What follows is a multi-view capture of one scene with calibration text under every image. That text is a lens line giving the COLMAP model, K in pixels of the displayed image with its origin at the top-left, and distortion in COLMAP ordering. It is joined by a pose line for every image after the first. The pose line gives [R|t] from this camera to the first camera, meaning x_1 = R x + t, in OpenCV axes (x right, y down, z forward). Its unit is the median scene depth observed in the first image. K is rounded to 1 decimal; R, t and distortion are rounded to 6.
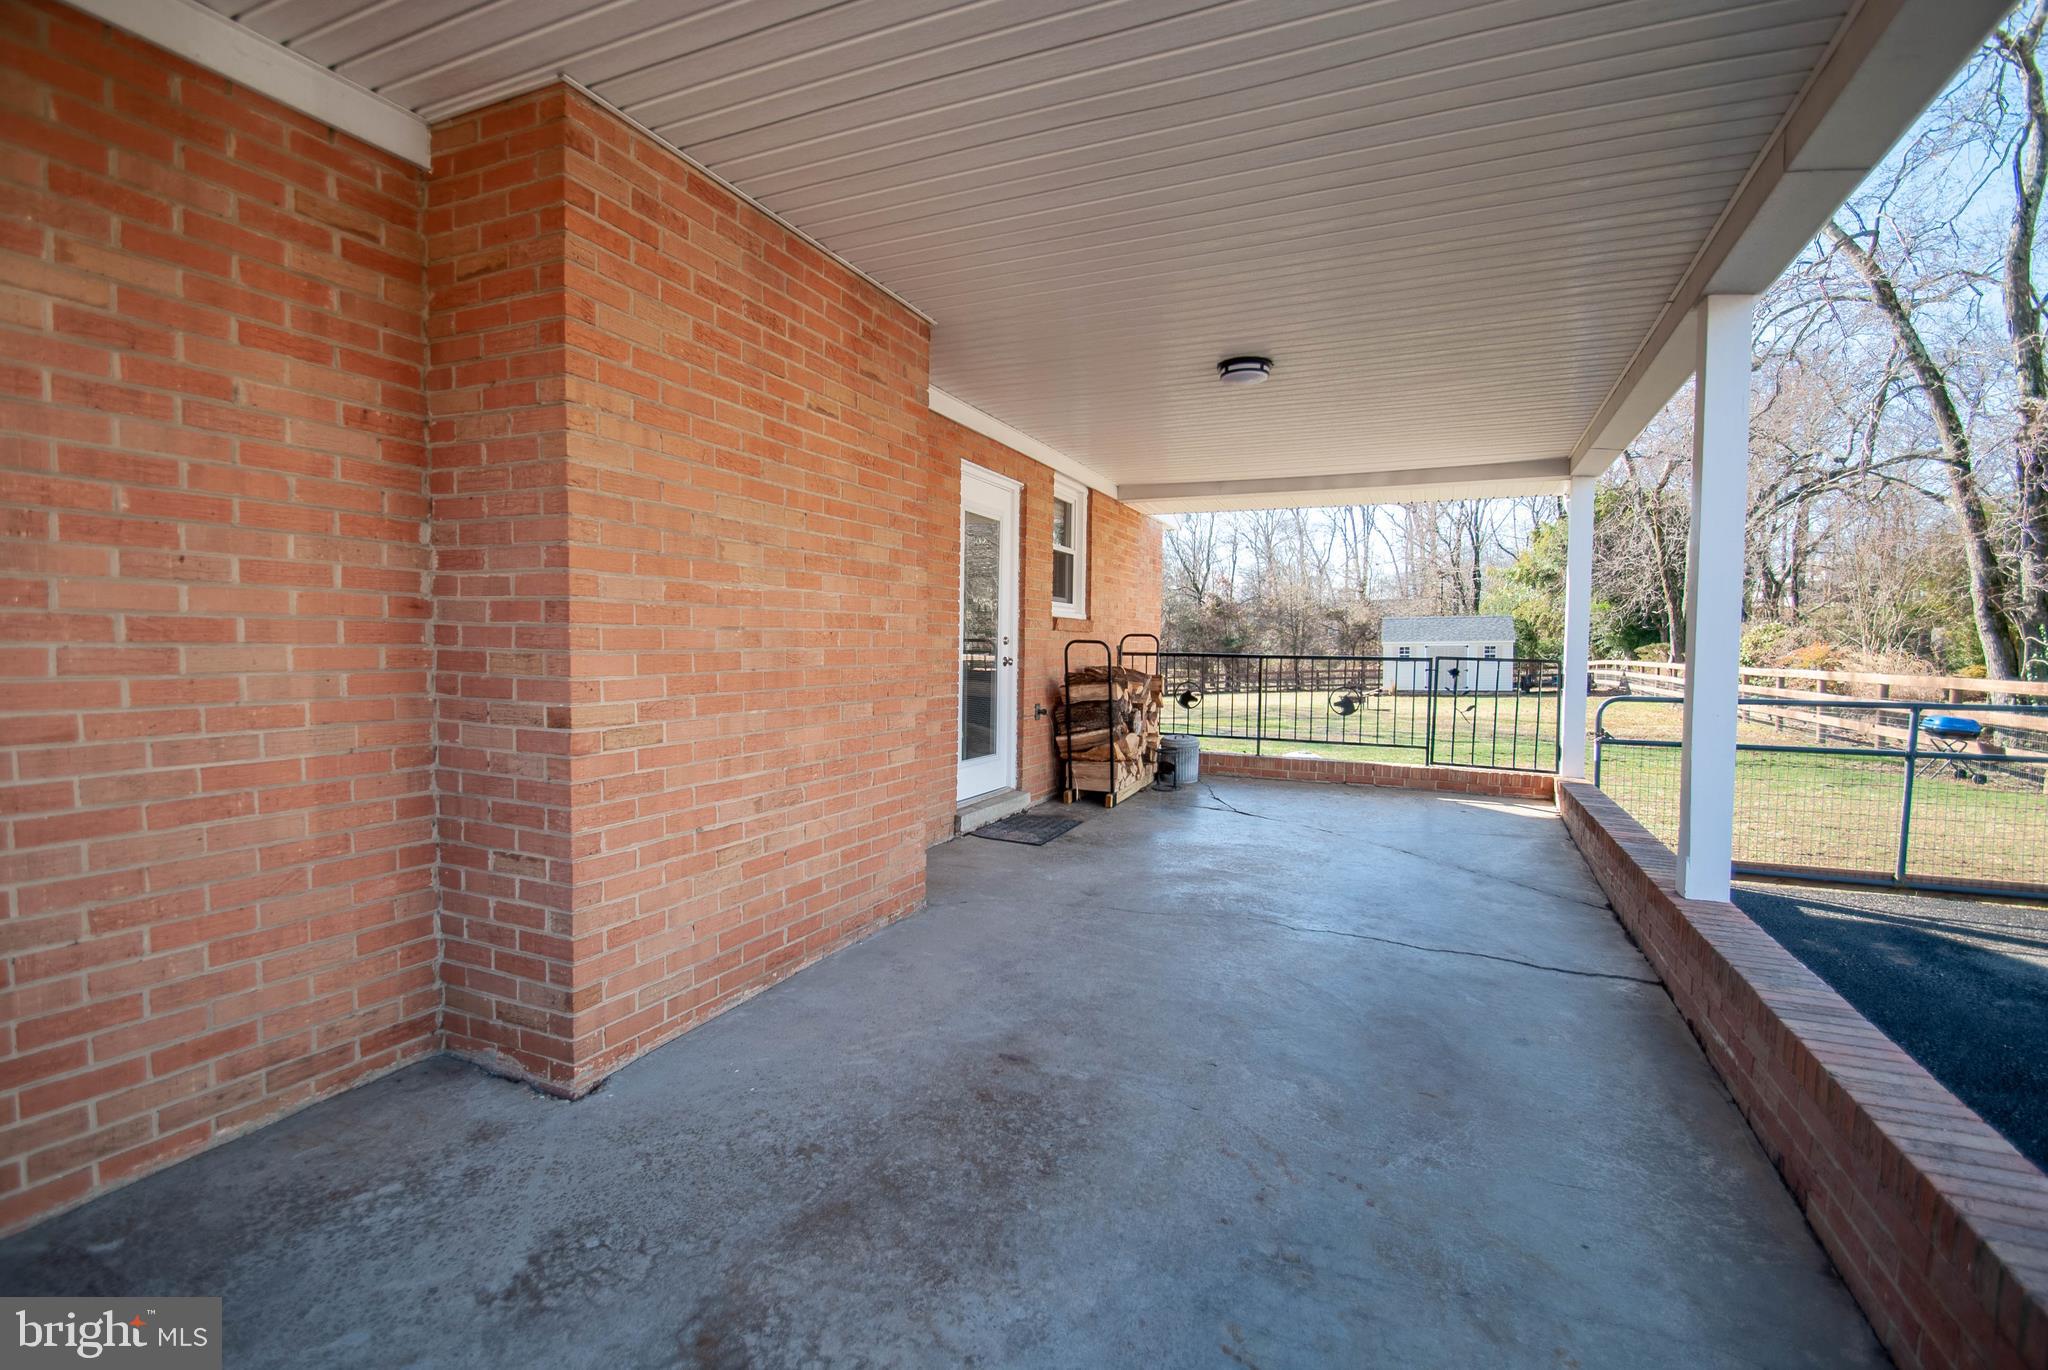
lens RADIAL K [[902.0, 0, 1026.0], [0, 902.0, 689.1], [0, 0, 1]] dist [0.013362, -0.018907]
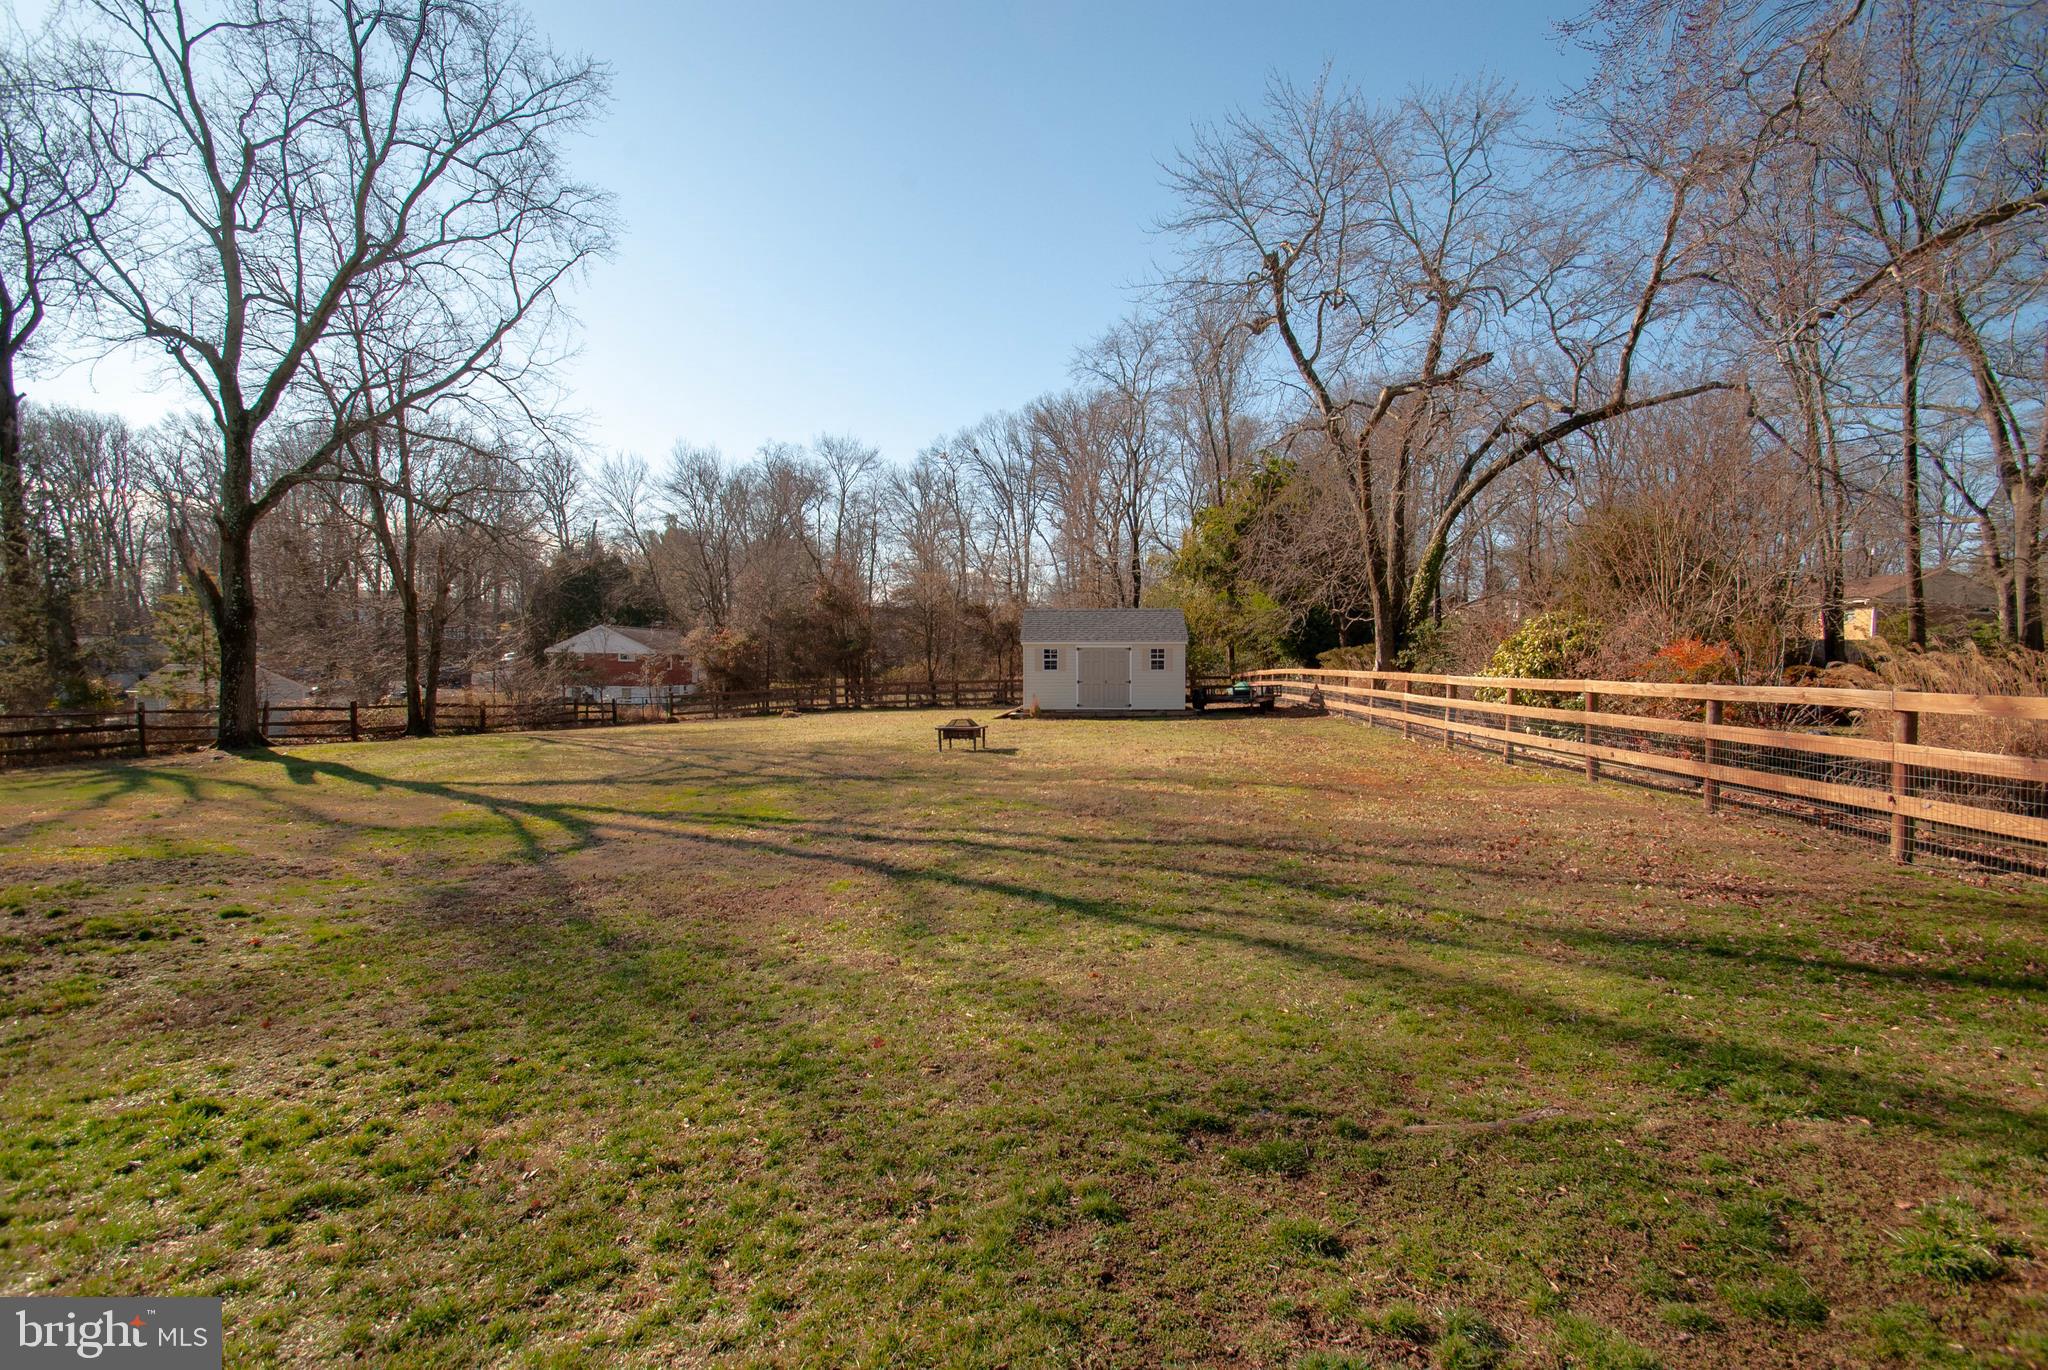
lens RADIAL K [[902.0, 0, 1026.0], [0, 902.0, 689.1], [0, 0, 1]] dist [0.013362, -0.018907]
pose [[0.940400, -0.005528, 0.340025, 0.158402], [0.008350, 0.999942, -0.006835, -0.010369], [-0.339968, 0.009267, 0.940391, 0.334661]]
